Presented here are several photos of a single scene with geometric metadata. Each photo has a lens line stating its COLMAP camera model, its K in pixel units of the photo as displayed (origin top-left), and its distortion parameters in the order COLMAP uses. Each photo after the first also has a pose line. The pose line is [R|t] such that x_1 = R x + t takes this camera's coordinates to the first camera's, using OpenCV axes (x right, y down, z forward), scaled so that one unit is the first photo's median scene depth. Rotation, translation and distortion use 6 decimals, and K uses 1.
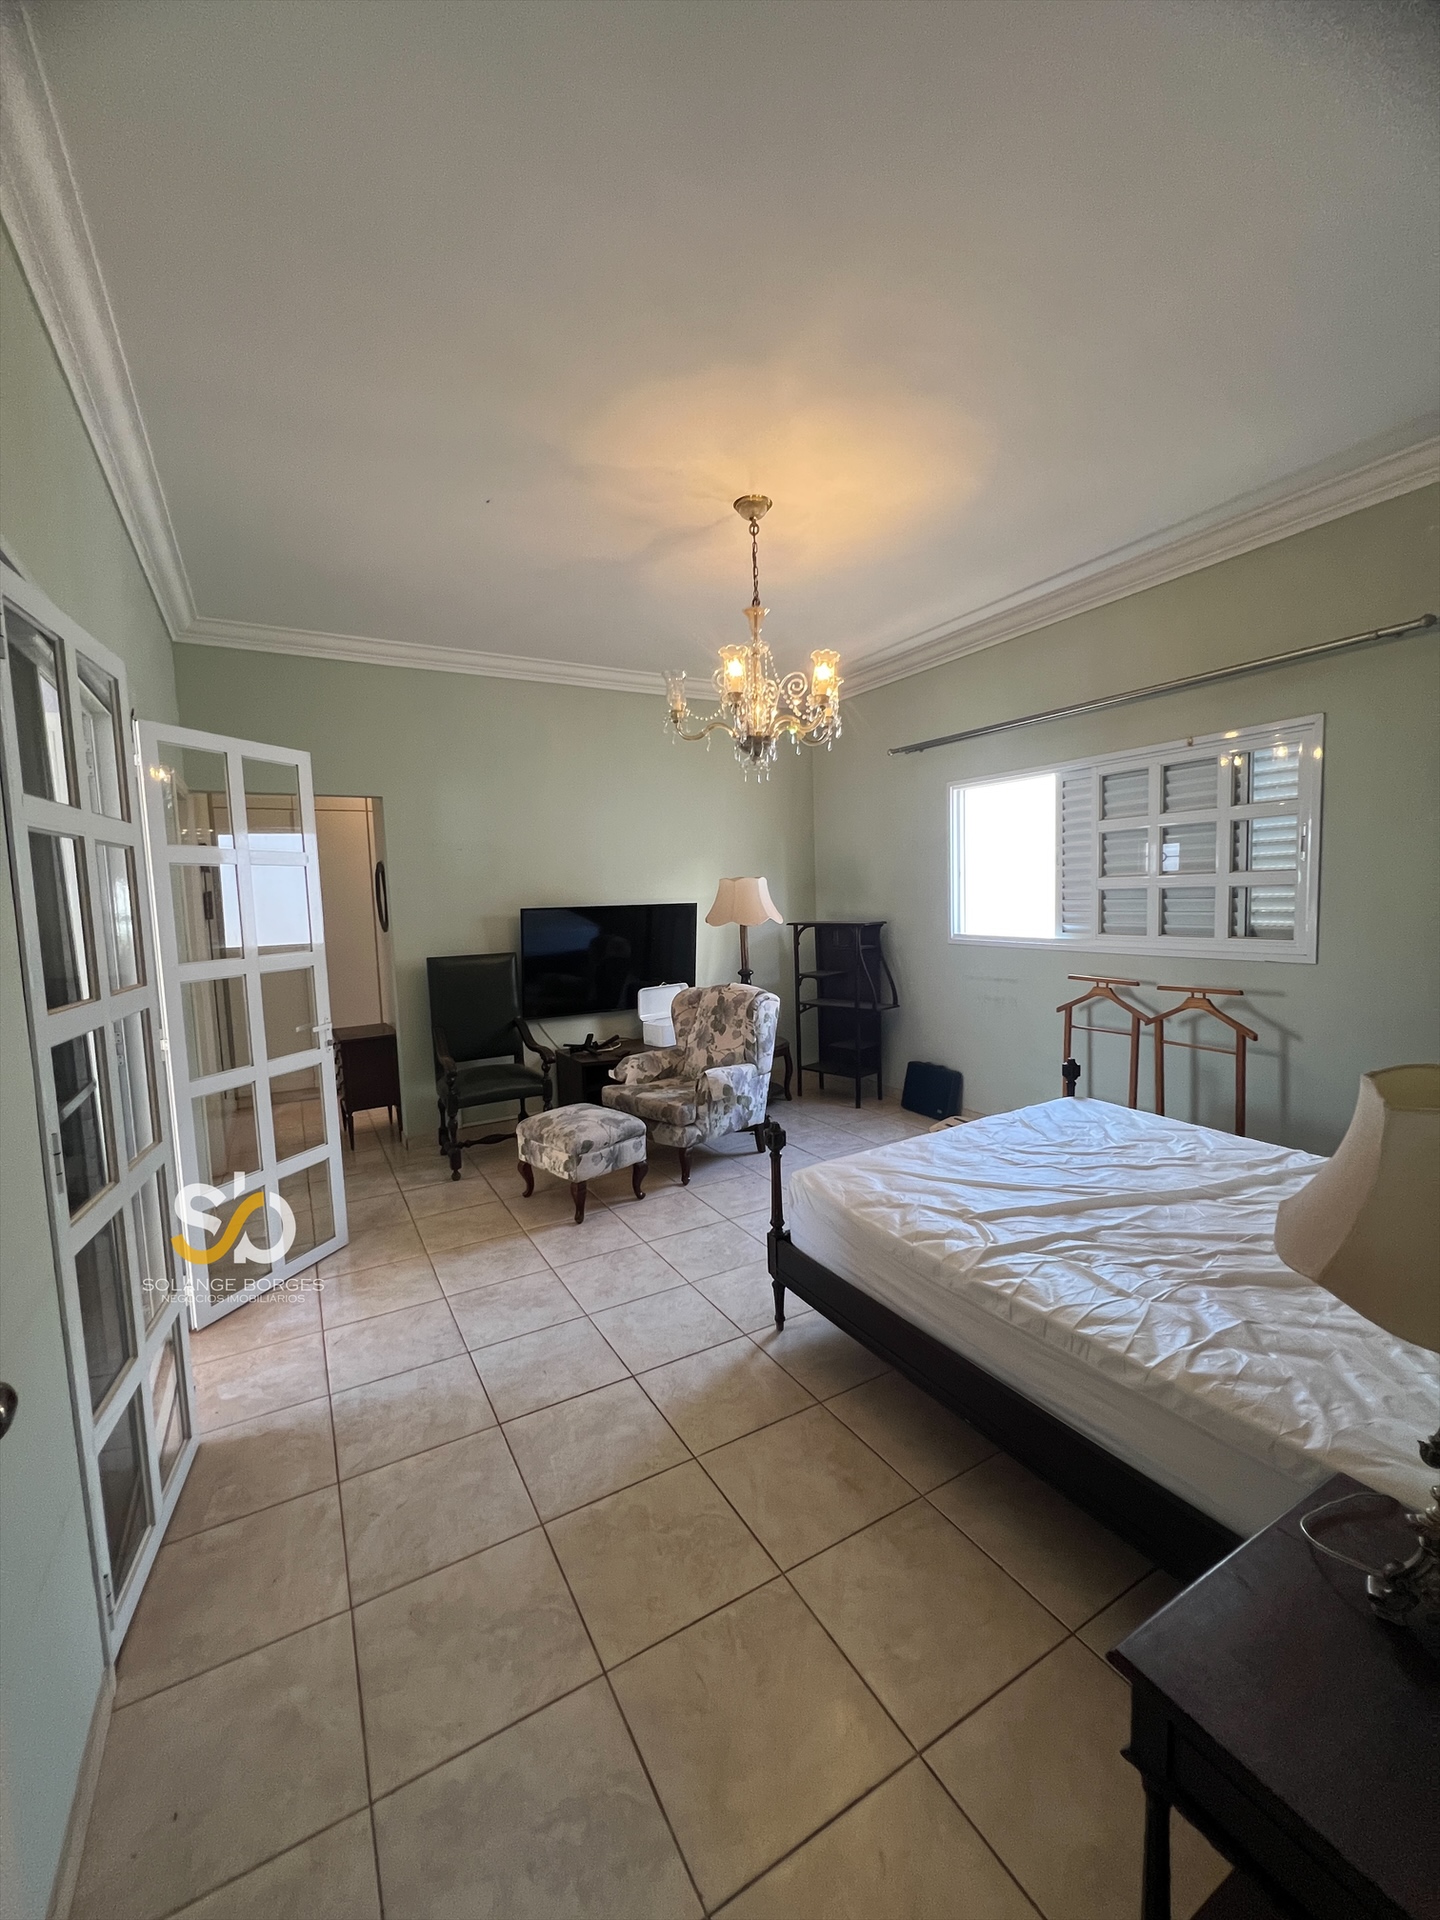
lens RADIAL K [[772.6, 0, 719.4], [0, 772.6, 959.9], [0, 0, 1]] dist [0.000883, -0.000722]
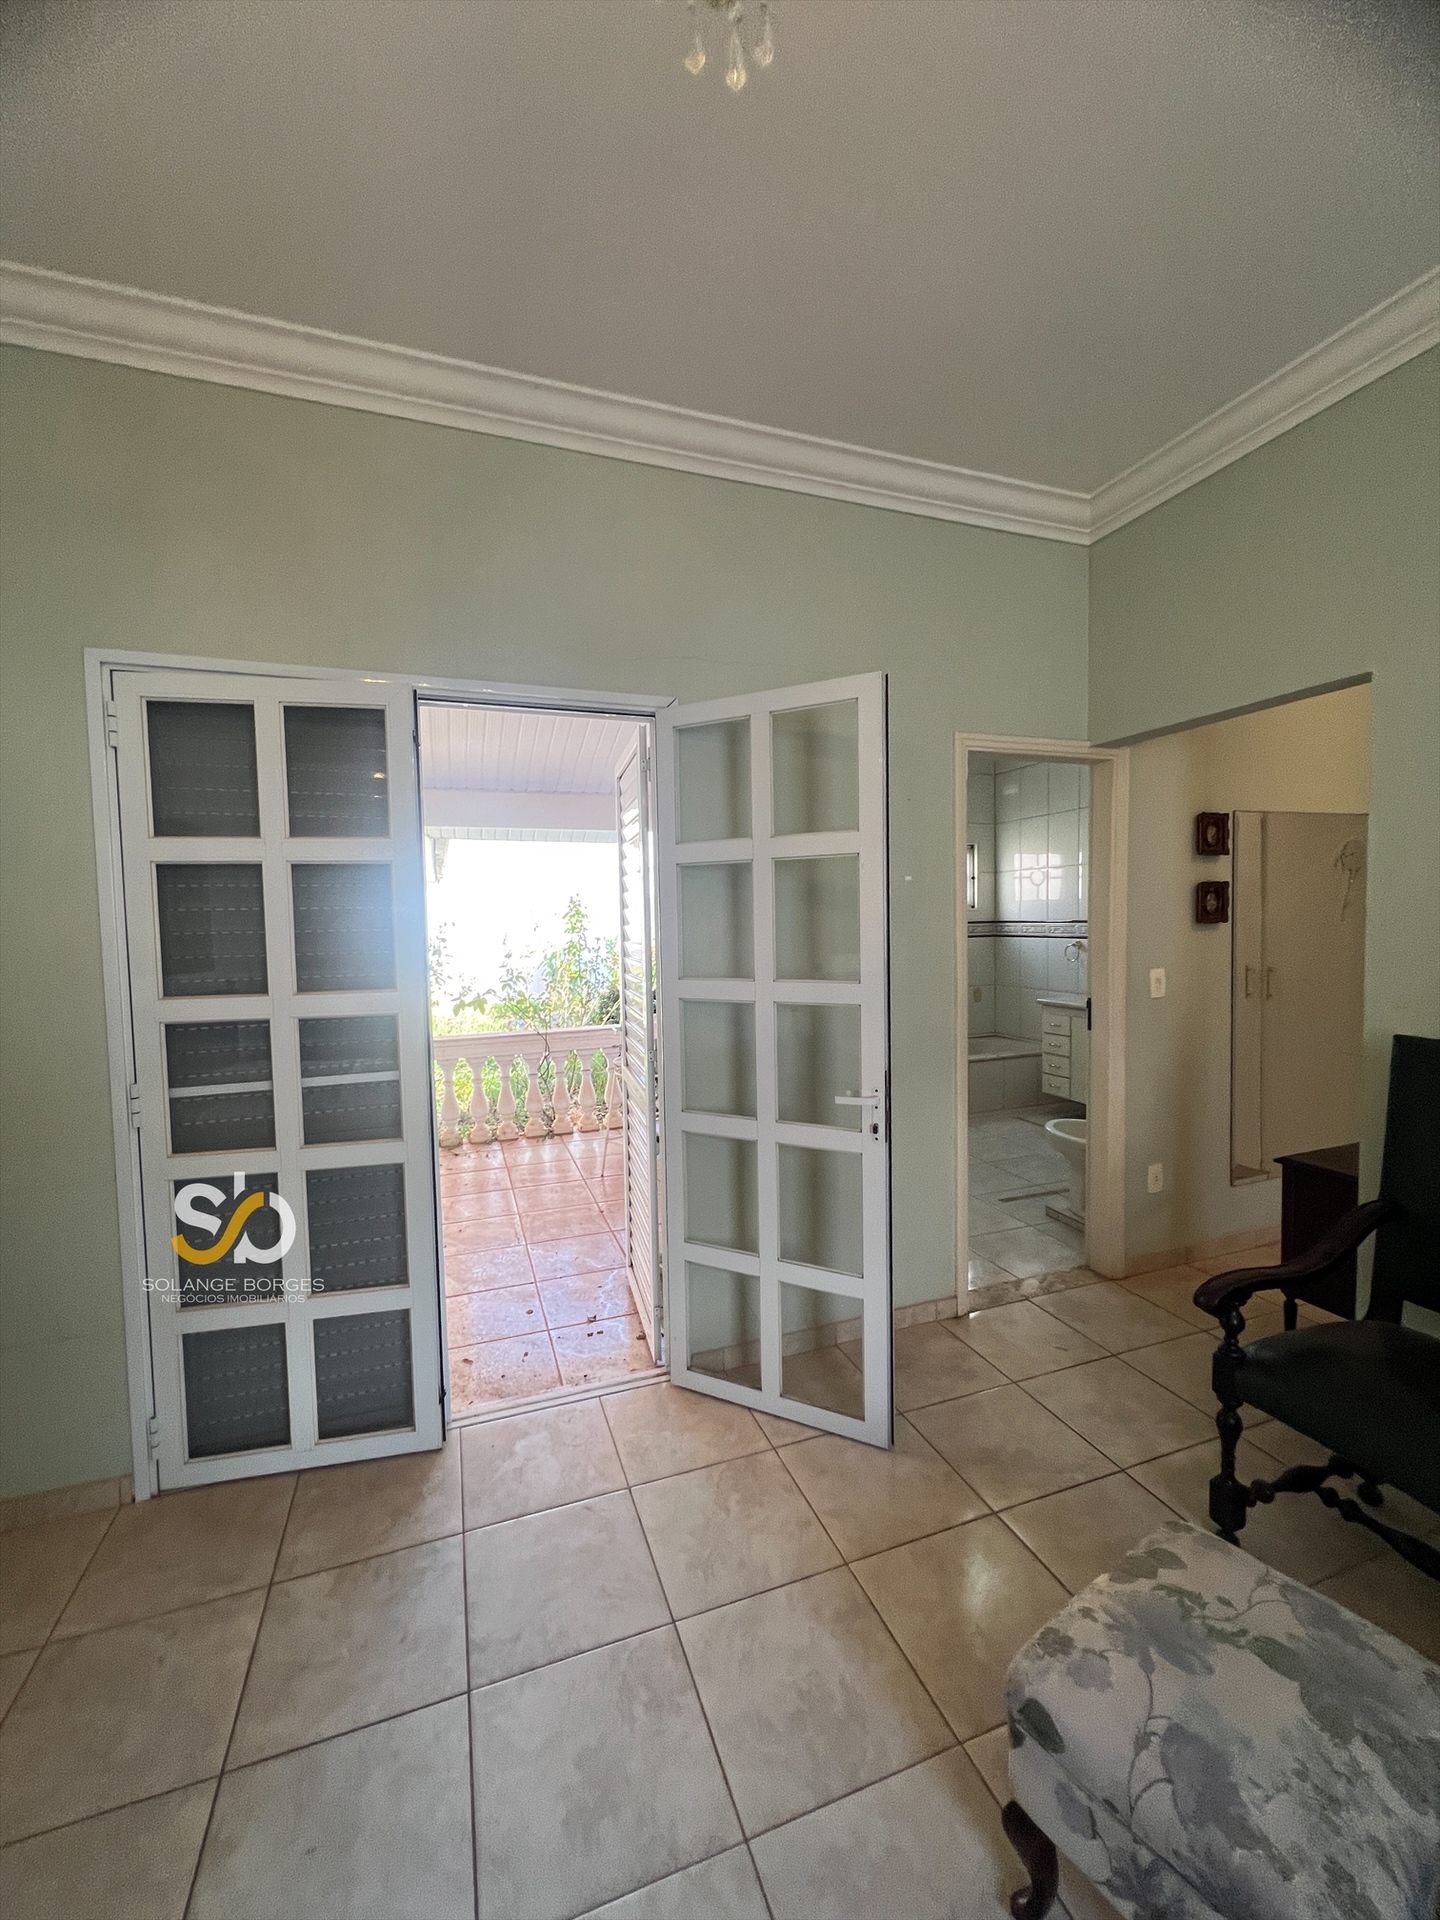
lens RADIAL K [[772.6, 0, 719.4], [0, 772.6, 959.9], [0, 0, 1]] dist [0.000883, -0.000722]
pose [[-0.167035, 0.083914, -0.982374, 0.145553], [-0.065595, 0.993218, 0.095993, -0.091353], [0.983767, 0.080473, -0.160398, 1.081057]]
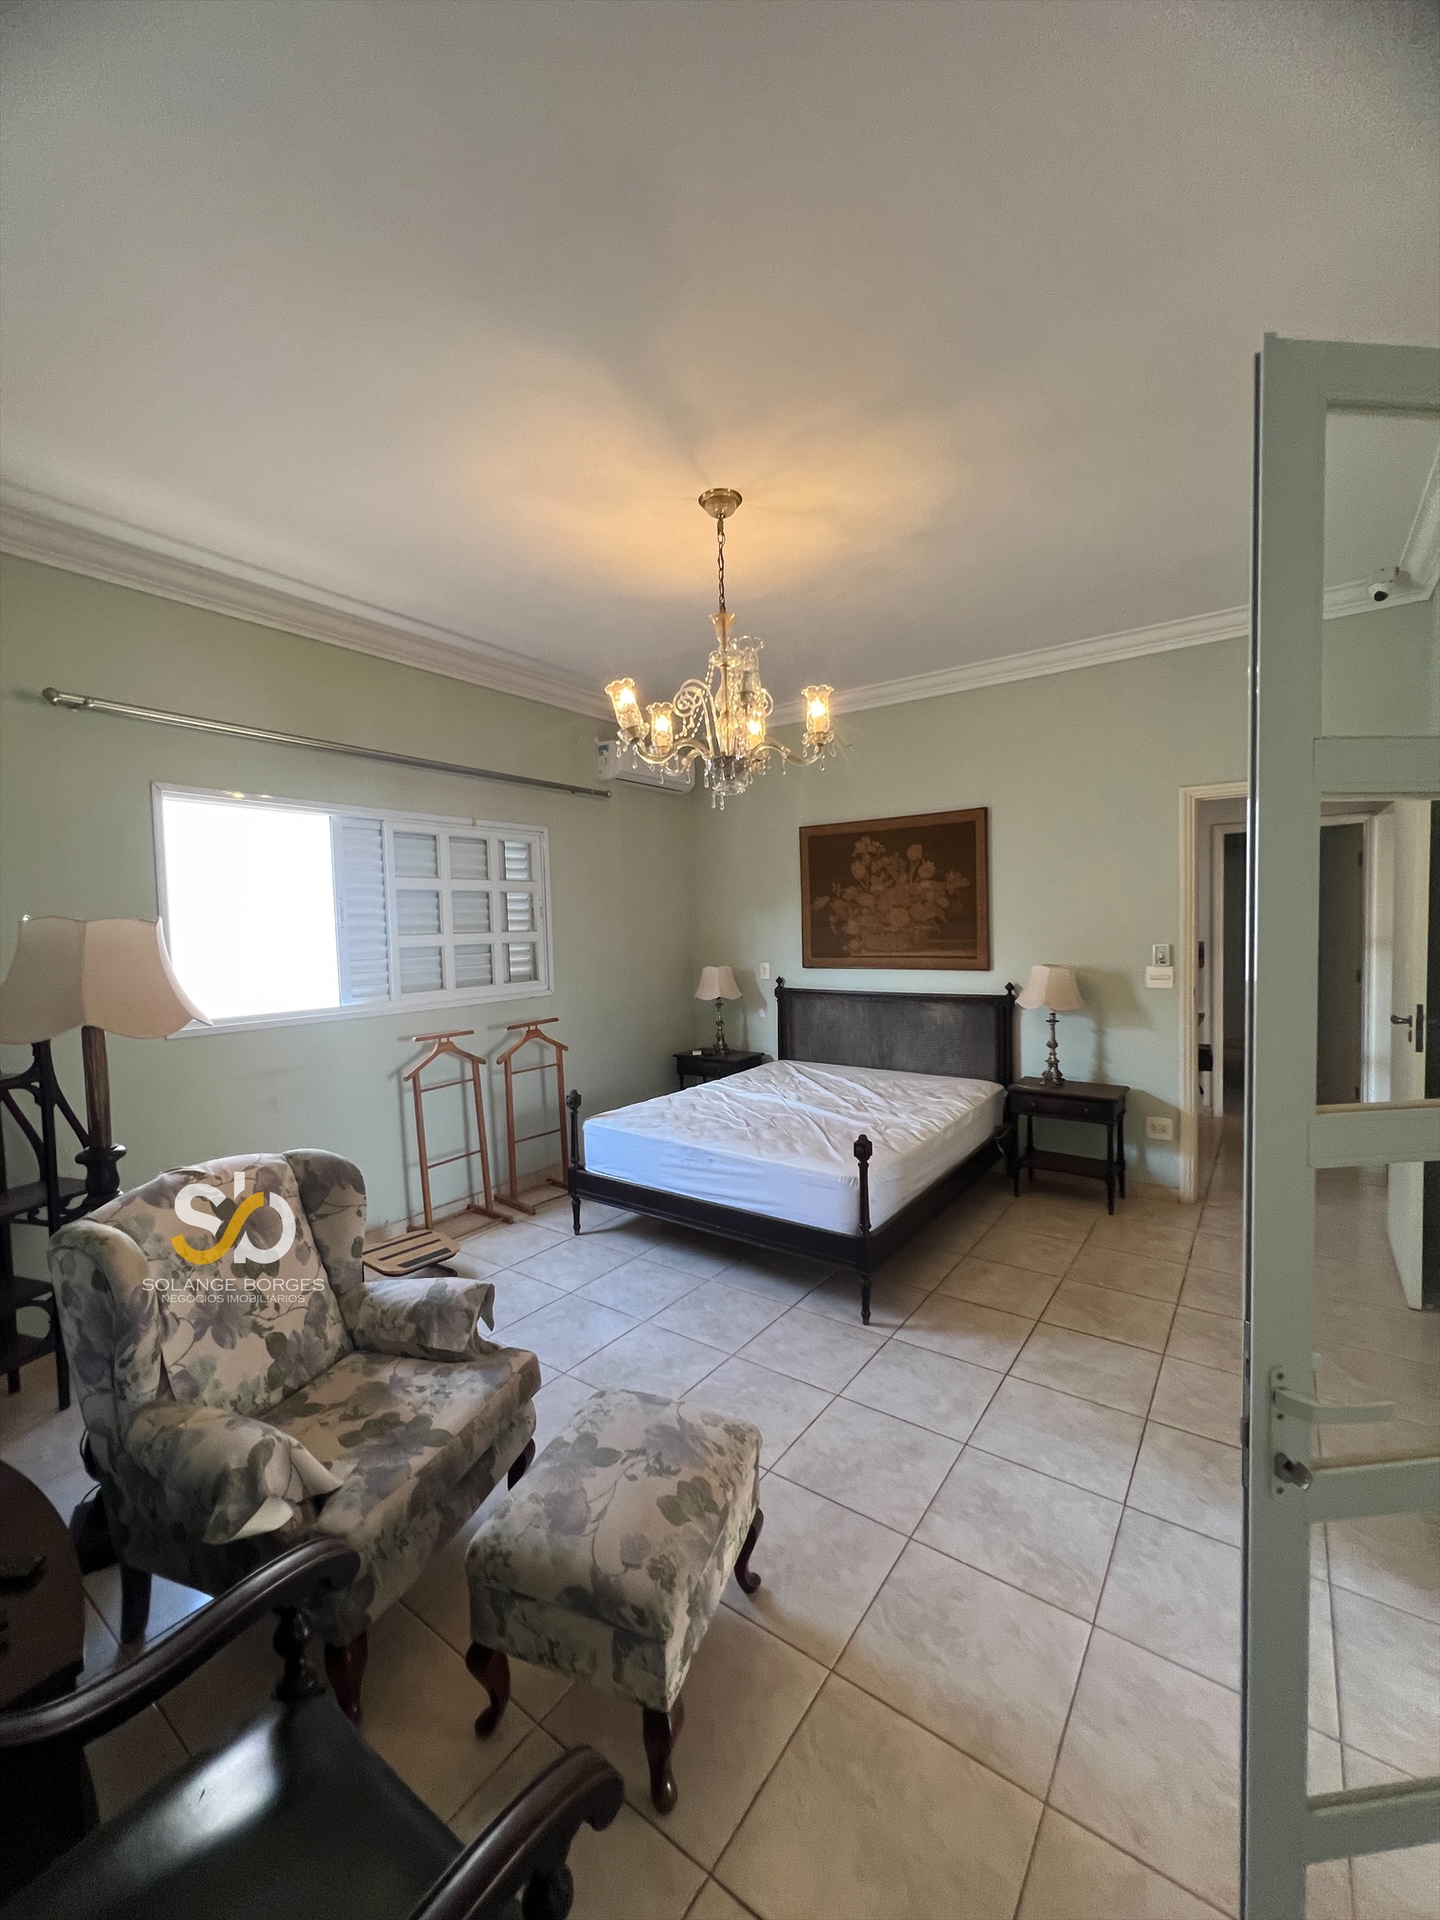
lens RADIAL K [[772.6, 0, 719.4], [0, 772.6, 959.9], [0, 0, 1]] dist [0.000883, -0.000722]
pose [[-0.411535, -0.000970, 0.911393, -0.757116], [0.119823, 0.991262, 0.055160, -0.111535], [-0.903483, 0.131906, -0.407823, 1.411917]]
